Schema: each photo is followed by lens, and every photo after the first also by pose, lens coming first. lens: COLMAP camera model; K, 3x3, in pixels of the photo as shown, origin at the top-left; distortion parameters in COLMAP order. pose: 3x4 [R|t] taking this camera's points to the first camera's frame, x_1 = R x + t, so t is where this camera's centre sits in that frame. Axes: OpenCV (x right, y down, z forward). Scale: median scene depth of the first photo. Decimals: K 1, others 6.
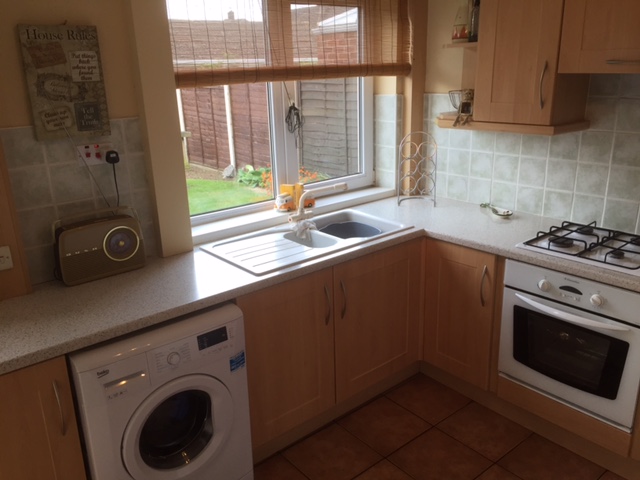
lens RADIAL K [[550.2, 0, 319.9], [0, 550.2, 241.4], [0, 0, 1]] dist [0.061151, -0.039047]
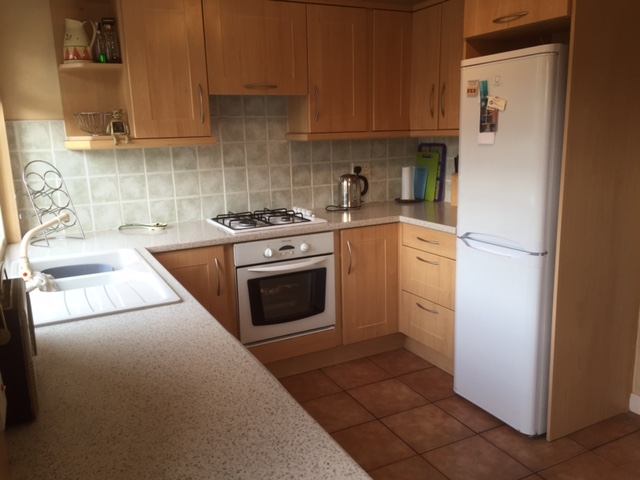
lens RADIAL K [[550.2, 0, 319.8], [0, 550.2, 239.5], [0, 0, 1]] dist [0.061151, -0.039047]
pose [[0.225946, -0.174265, 0.958426, -0.715585], [0.322451, 0.941785, 0.095223, -0.029992], [-0.919225, 0.287530, 0.268985, 0.493822]]
